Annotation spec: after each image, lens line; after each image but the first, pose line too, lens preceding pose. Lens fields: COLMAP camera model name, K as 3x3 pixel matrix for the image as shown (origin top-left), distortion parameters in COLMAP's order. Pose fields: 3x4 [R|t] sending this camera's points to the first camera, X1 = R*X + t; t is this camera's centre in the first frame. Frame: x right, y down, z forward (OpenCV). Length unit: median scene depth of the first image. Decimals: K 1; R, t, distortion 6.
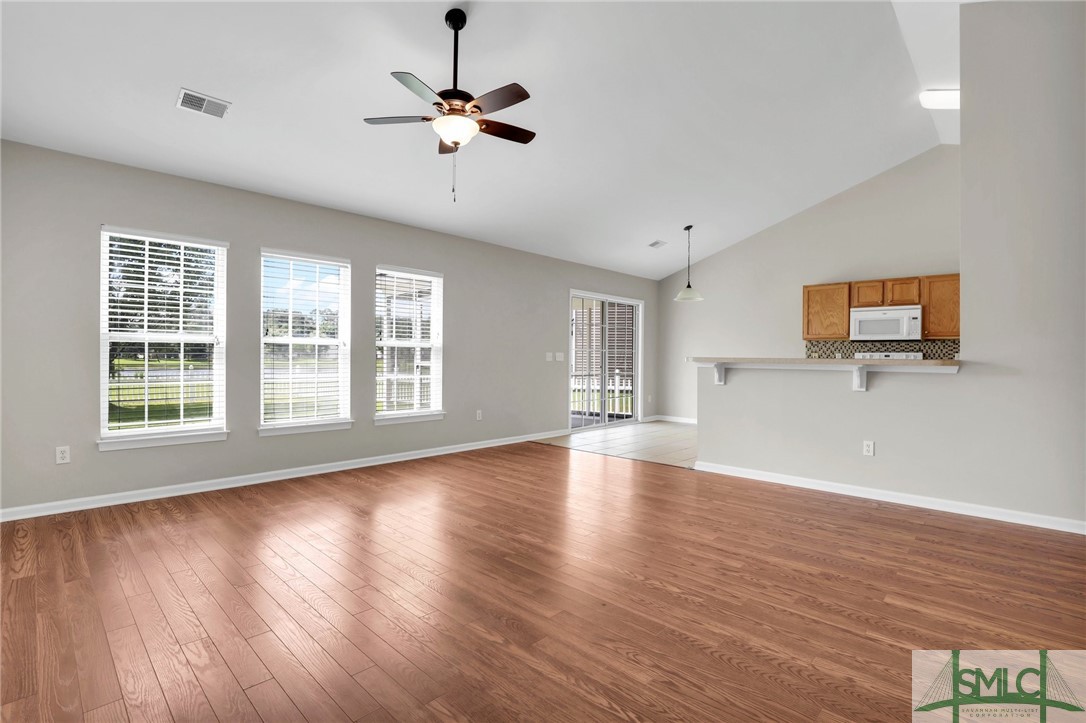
lens RADIAL K [[503.7, 0, 546.6], [0, 503.7, 364.5], [0, 0, 1]] dist [-0.030940, -0.000086]
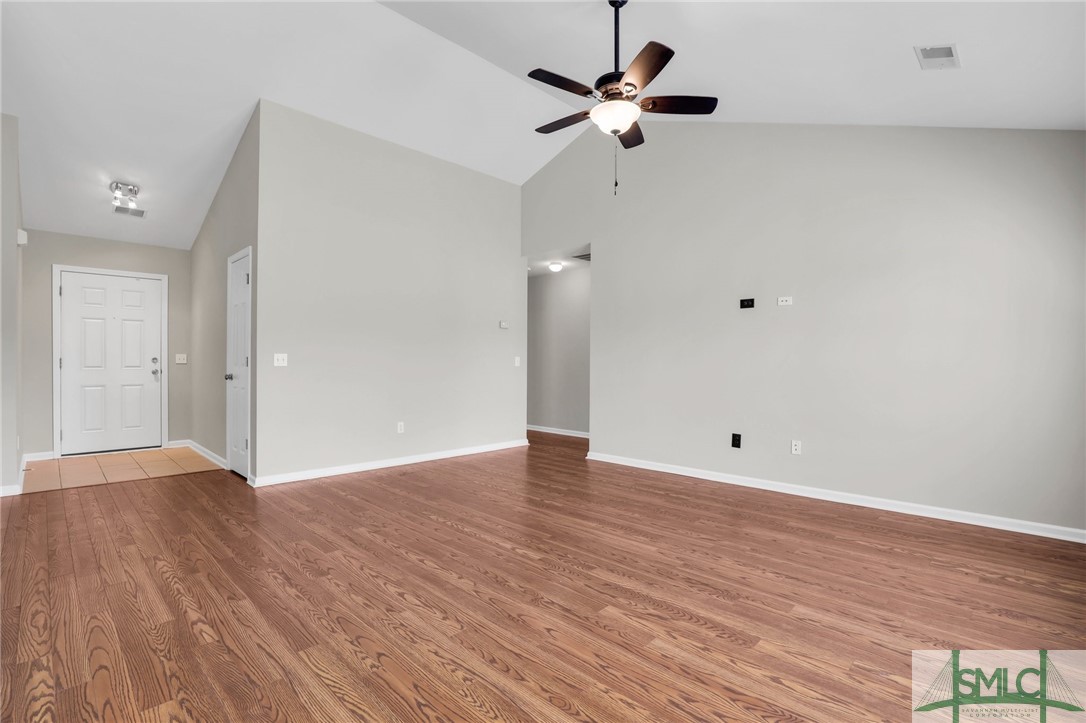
lens RADIAL K [[502.8, 0, 546.7], [0, 502.8, 358.6], [0, 0, 1]] dist [-0.025648, -0.000116]
pose [[-0.999861, -0.012675, 0.010821, -0.077254], [-0.012544, 0.999848, 0.012085, -0.035822], [-0.010973, 0.011947, -0.999868, 2.075007]]
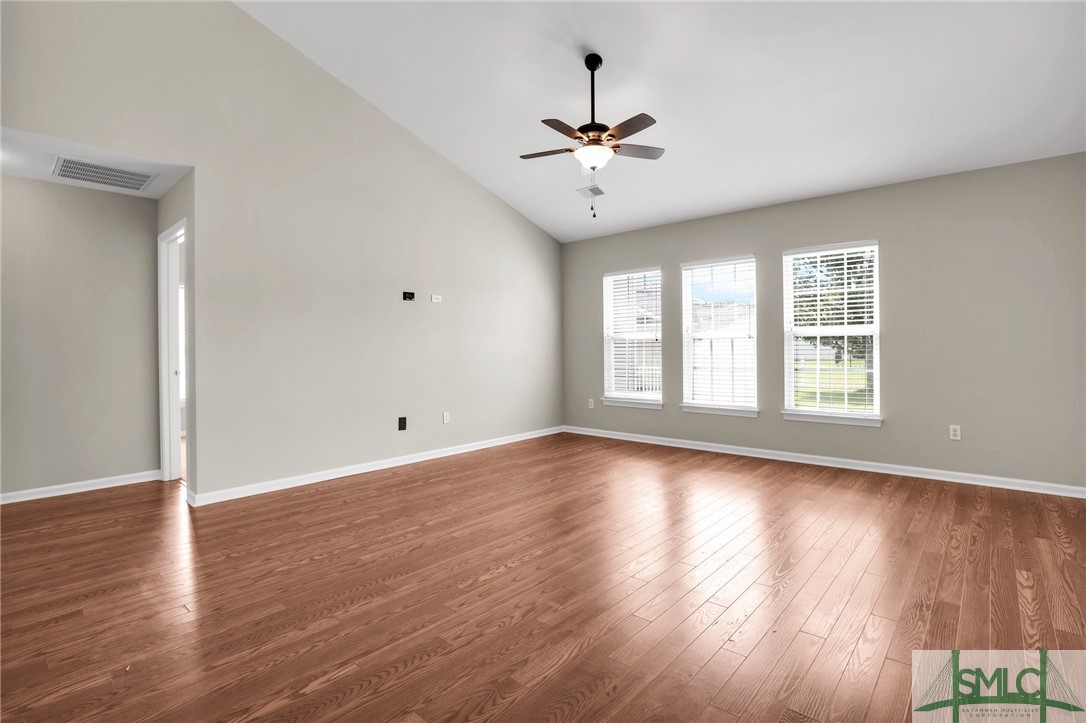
lens RADIAL K [[506.9, 0, 559.9], [0, 506.9, 357.6], [0, 0, 1]] dist [-0.059956, 0.000019]
pose [[0.055073, 0.009225, -0.998440, 1.066482], [-0.006597, 0.999939, 0.008875, -0.005740], [0.998461, 0.006098, 0.055130, 0.914150]]
